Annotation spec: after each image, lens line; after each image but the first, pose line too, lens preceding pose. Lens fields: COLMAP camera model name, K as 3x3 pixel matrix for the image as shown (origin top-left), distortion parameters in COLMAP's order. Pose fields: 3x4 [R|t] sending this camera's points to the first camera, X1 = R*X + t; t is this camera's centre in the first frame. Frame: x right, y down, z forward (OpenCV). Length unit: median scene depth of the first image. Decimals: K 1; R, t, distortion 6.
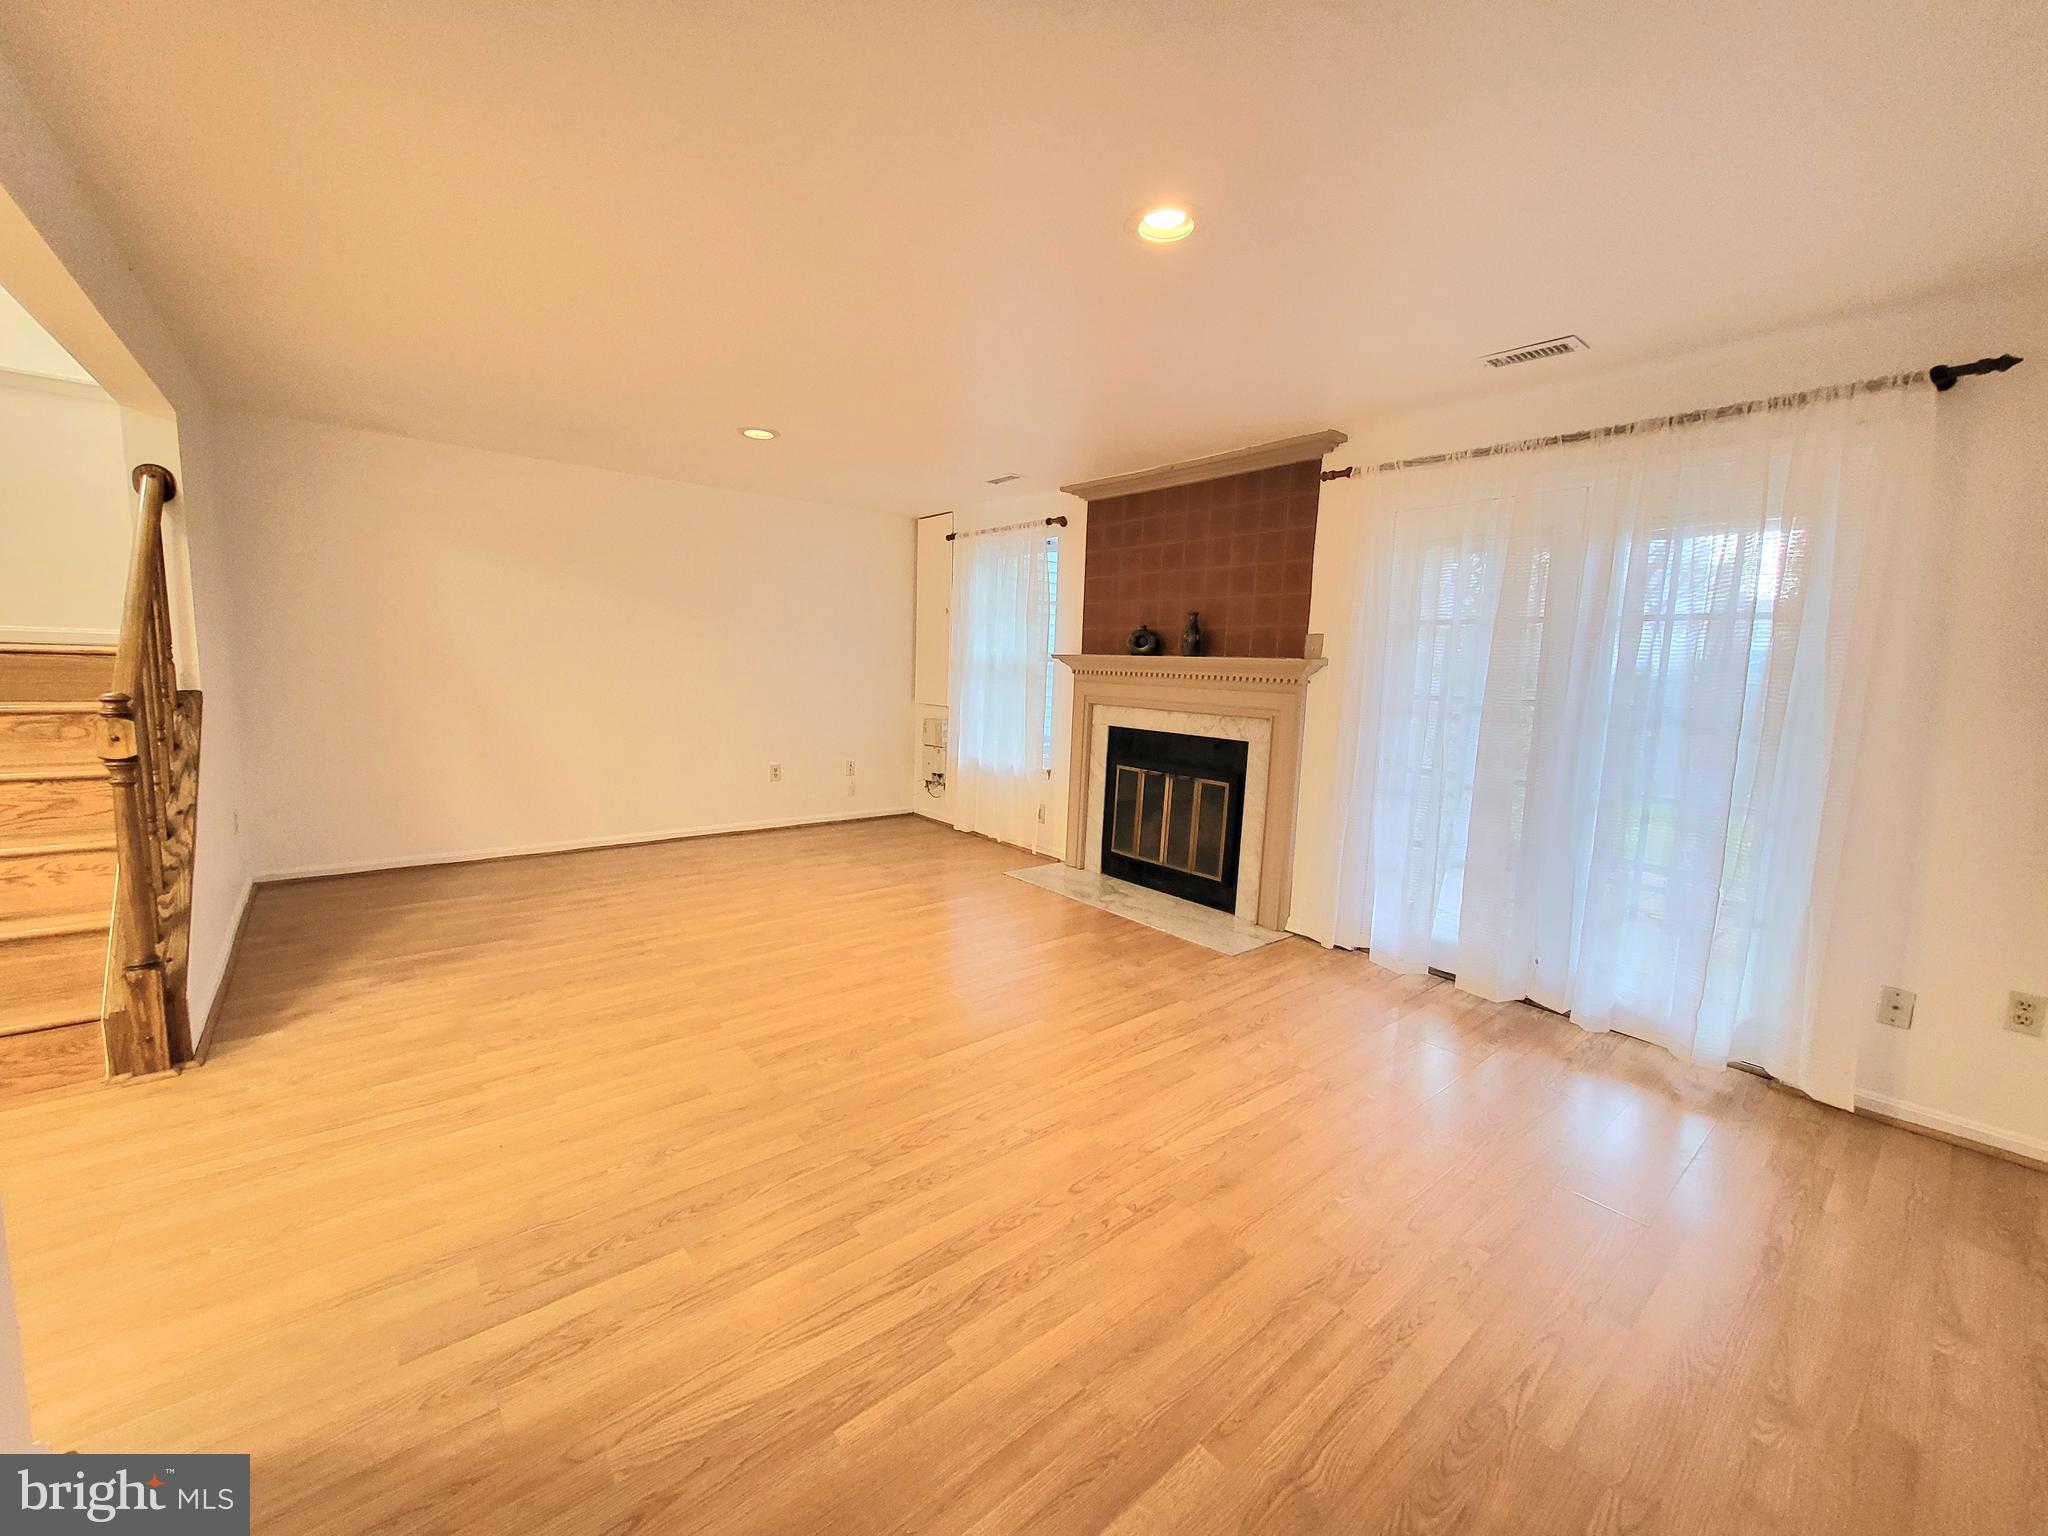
lens RADIAL K [[803.4, 0, 1015.6], [0, 803.4, 768.0], [0, 0, 1]] dist [-0.005983, -0.000934]
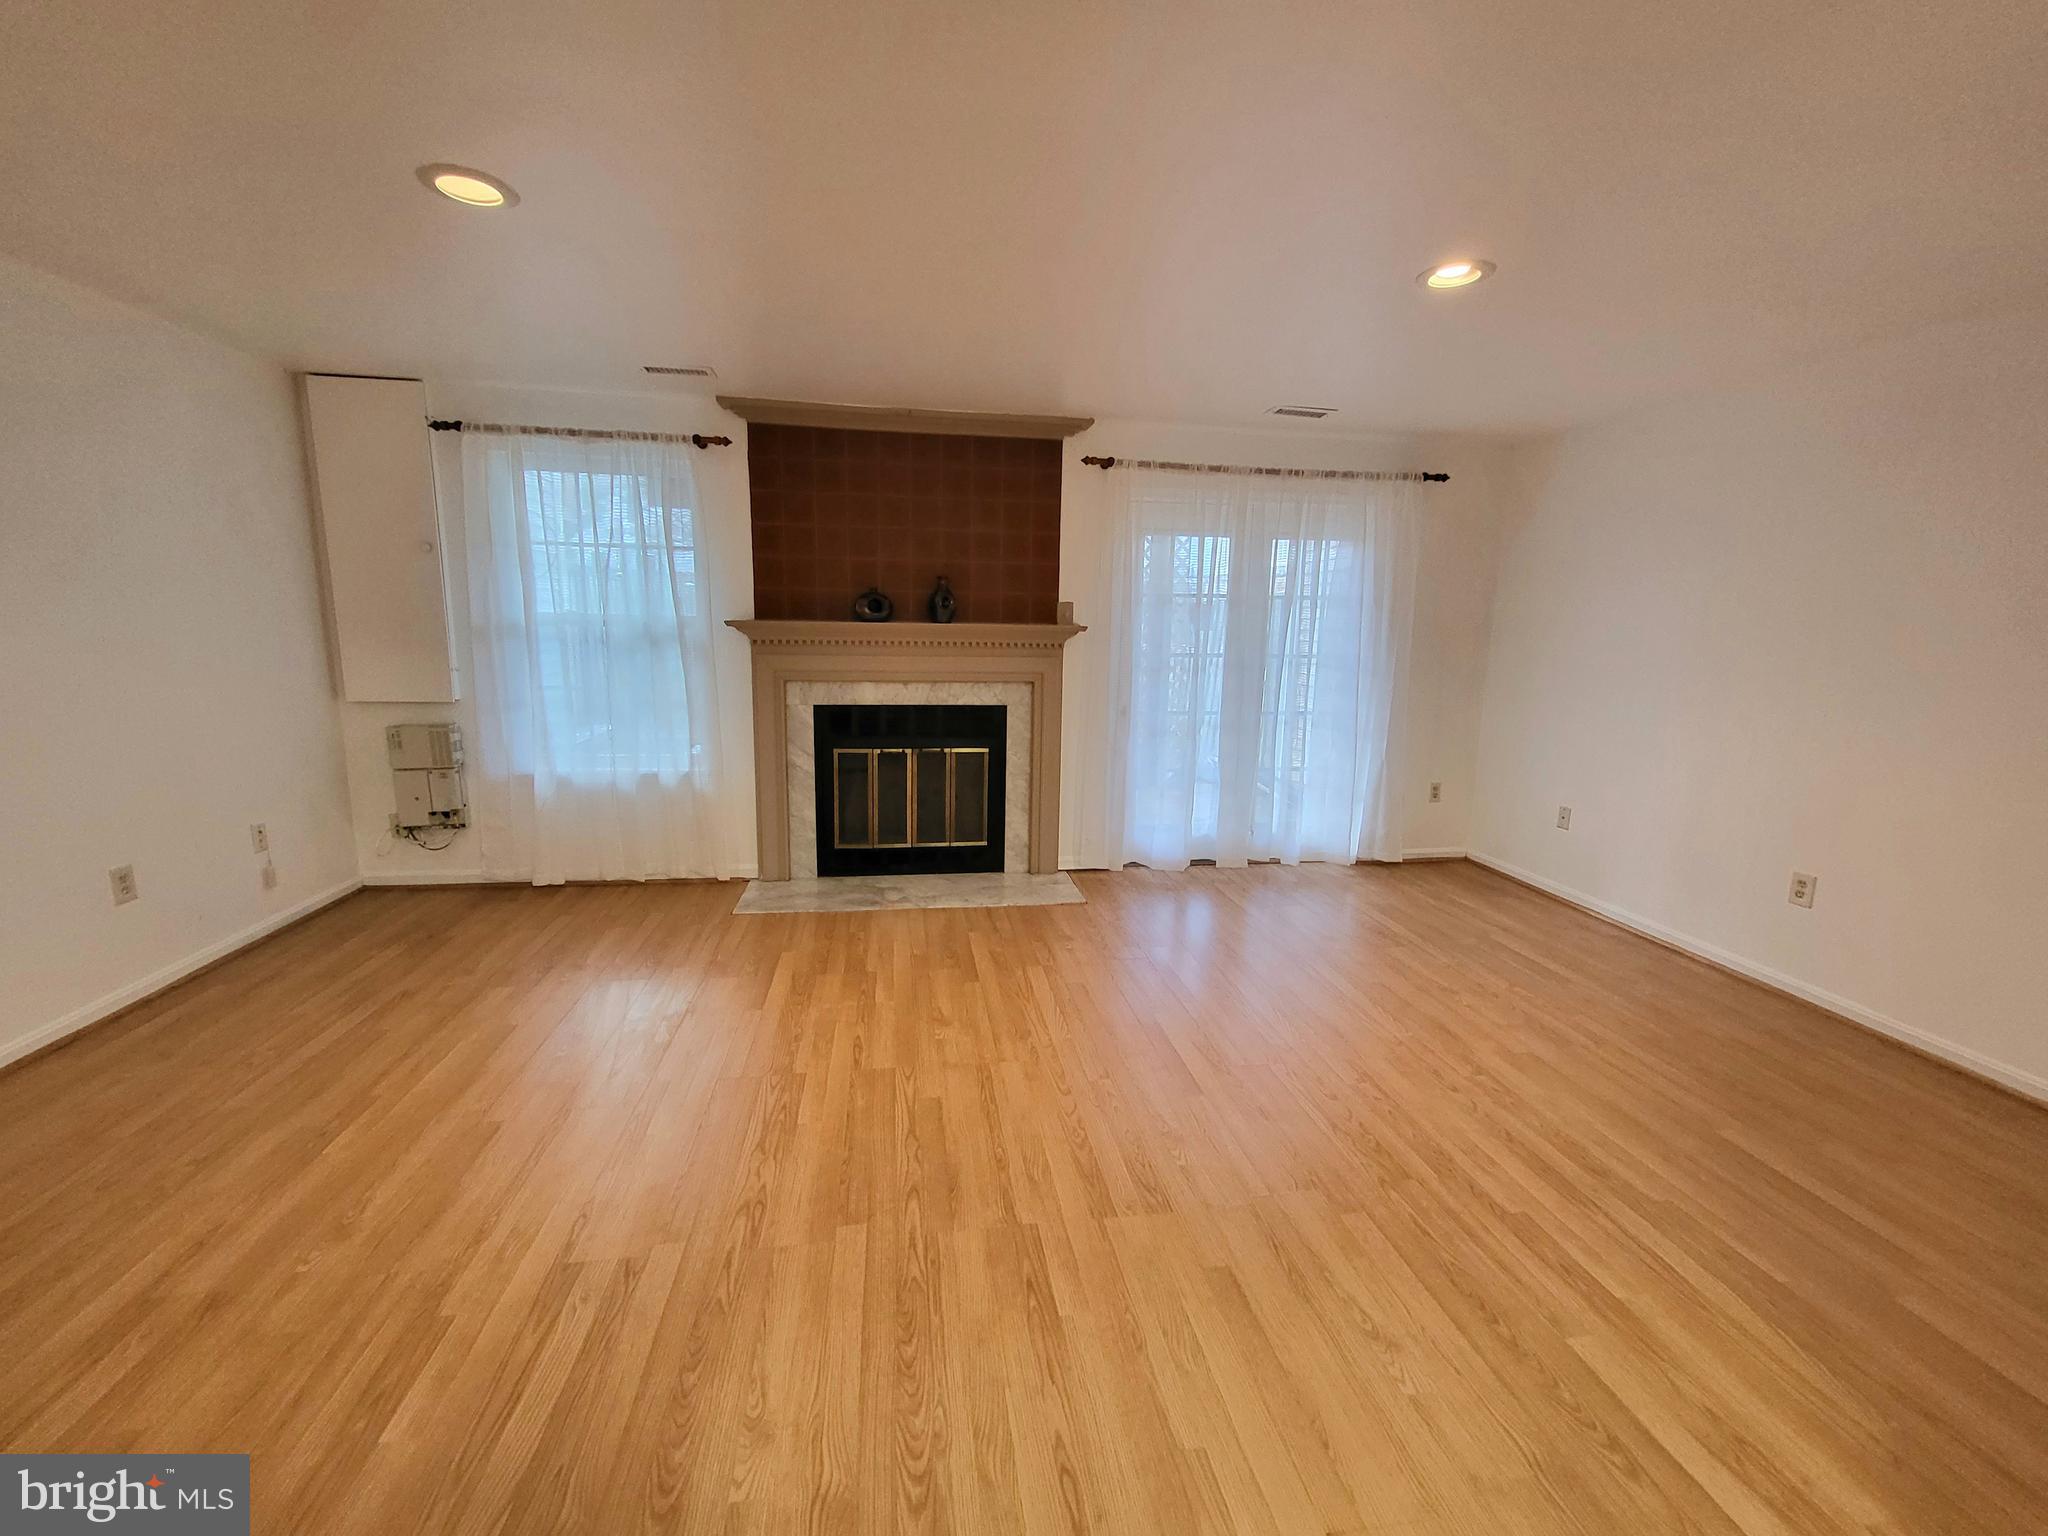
lens RADIAL K [[803.4, 0, 1021.5], [0, 803.4, 766.0], [0, 0, 1]] dist [-0.005983, -0.000934]
pose [[0.509763, -0.174412, 0.842450, -0.580267], [0.110691, 0.984392, 0.136820, -0.094528], [-0.853164, 0.023506, 0.521112, 0.441212]]
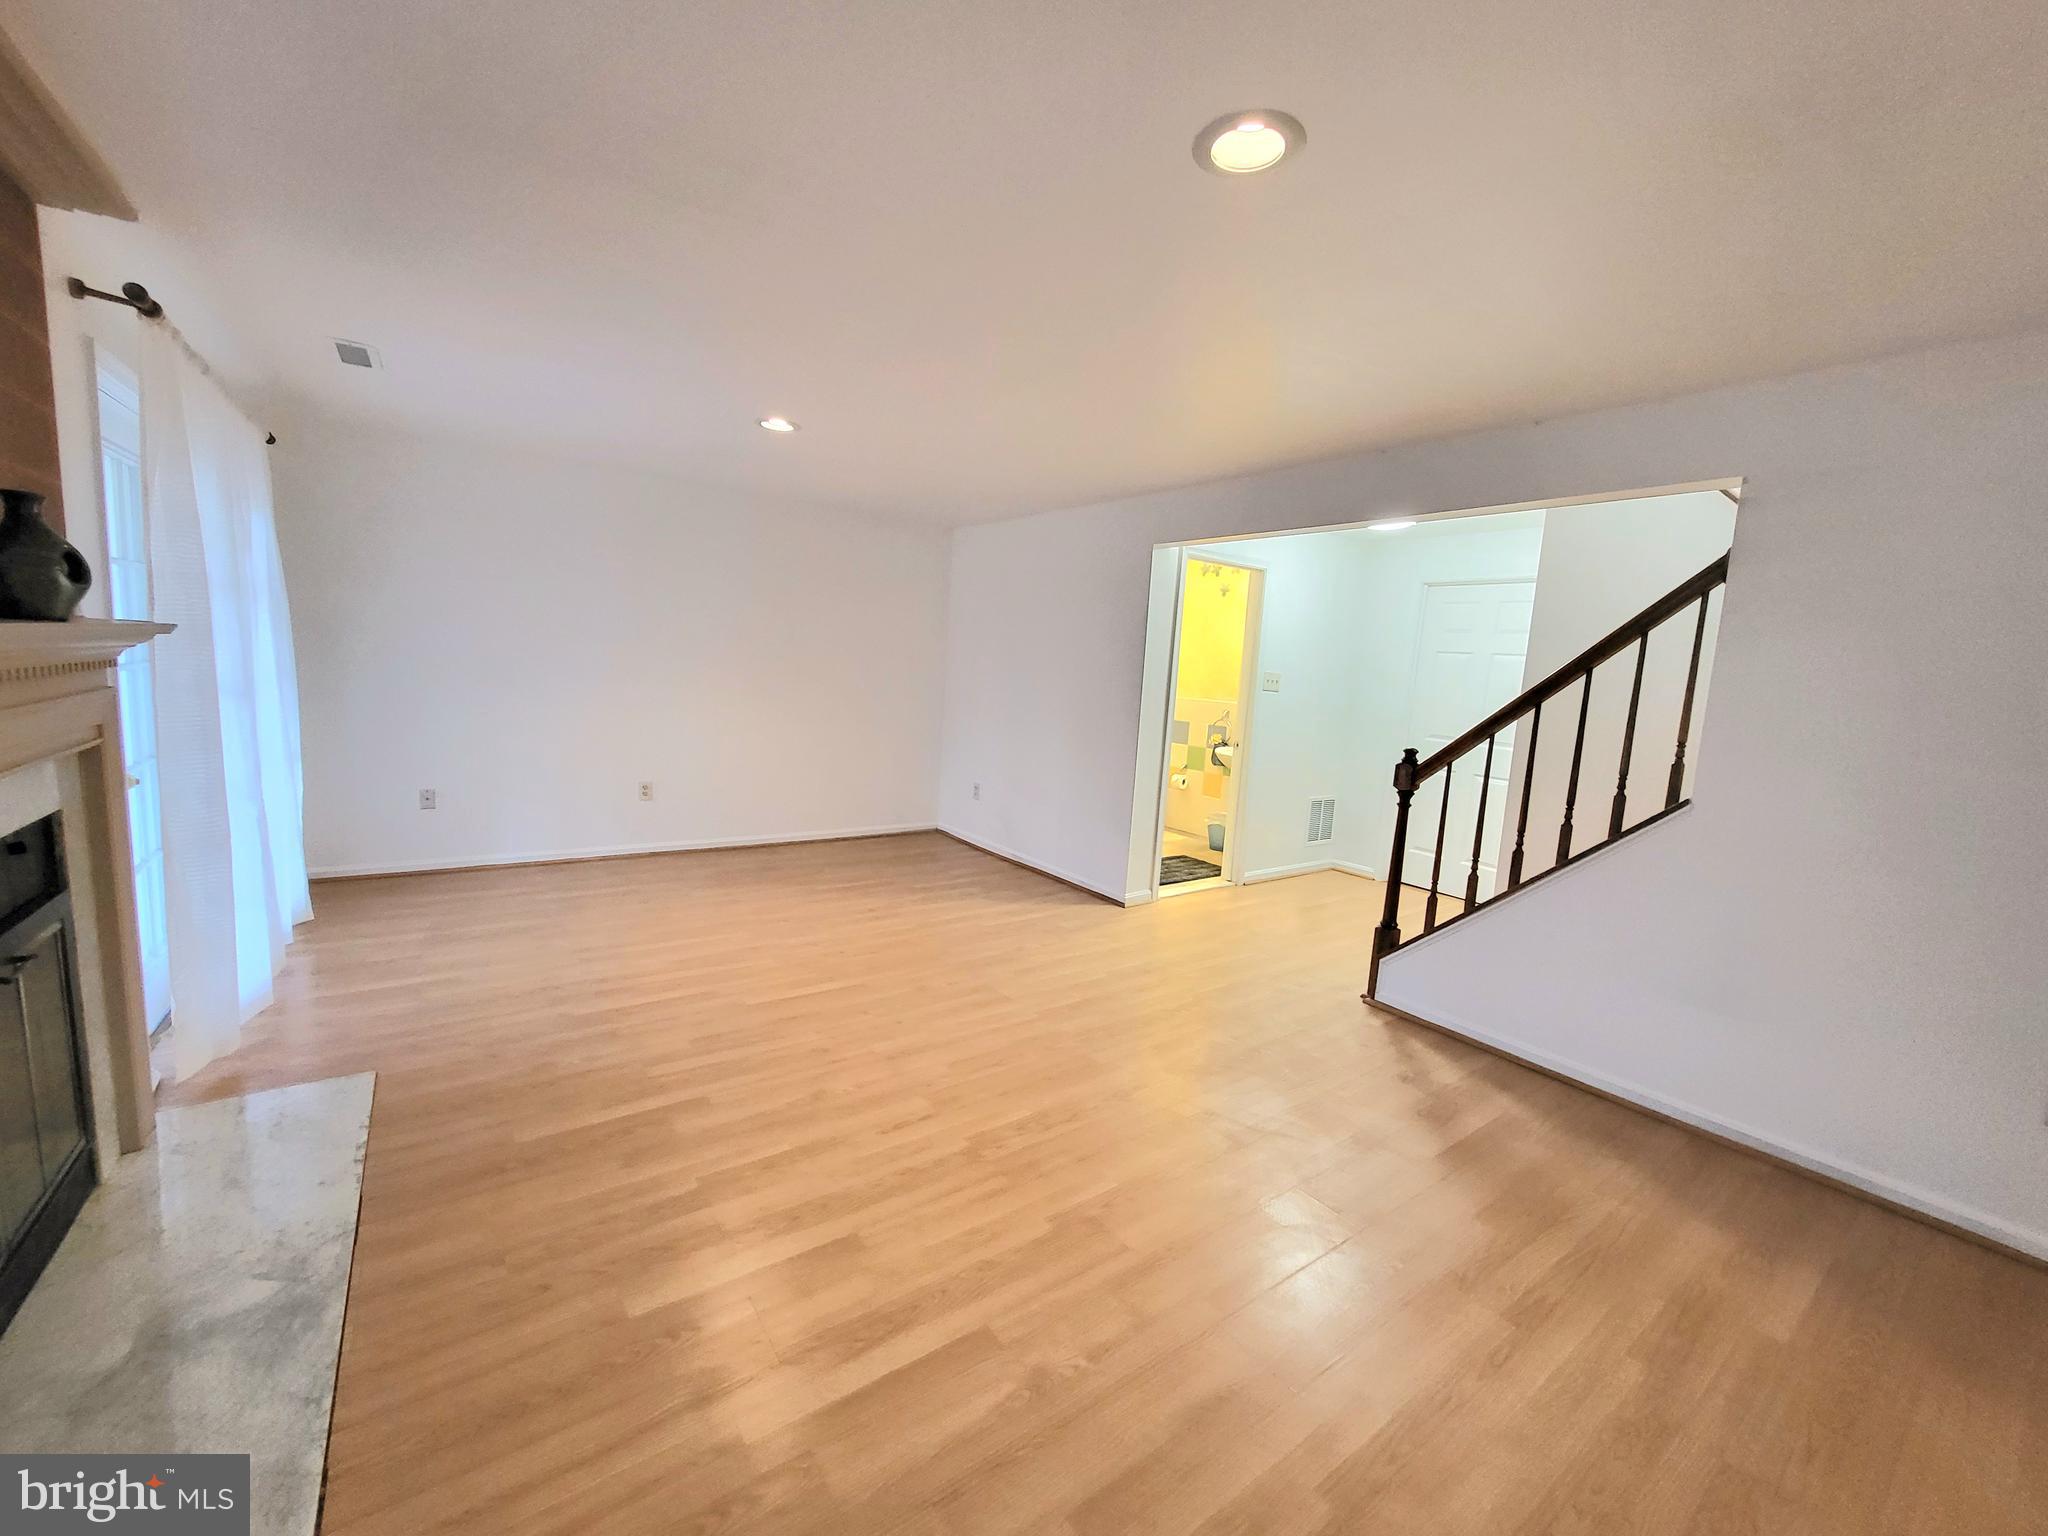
lens RADIAL K [[803.4, 0, 1014.6], [0, 803.4, 760.9], [0, 0, 1]] dist [-0.005983, -0.000934]
pose [[-0.993376, -0.100368, 0.055950, -0.245907], [-0.083226, 0.964159, 0.251935, -0.207841], [-0.079231, 0.245610, -0.966125, 1.357164]]
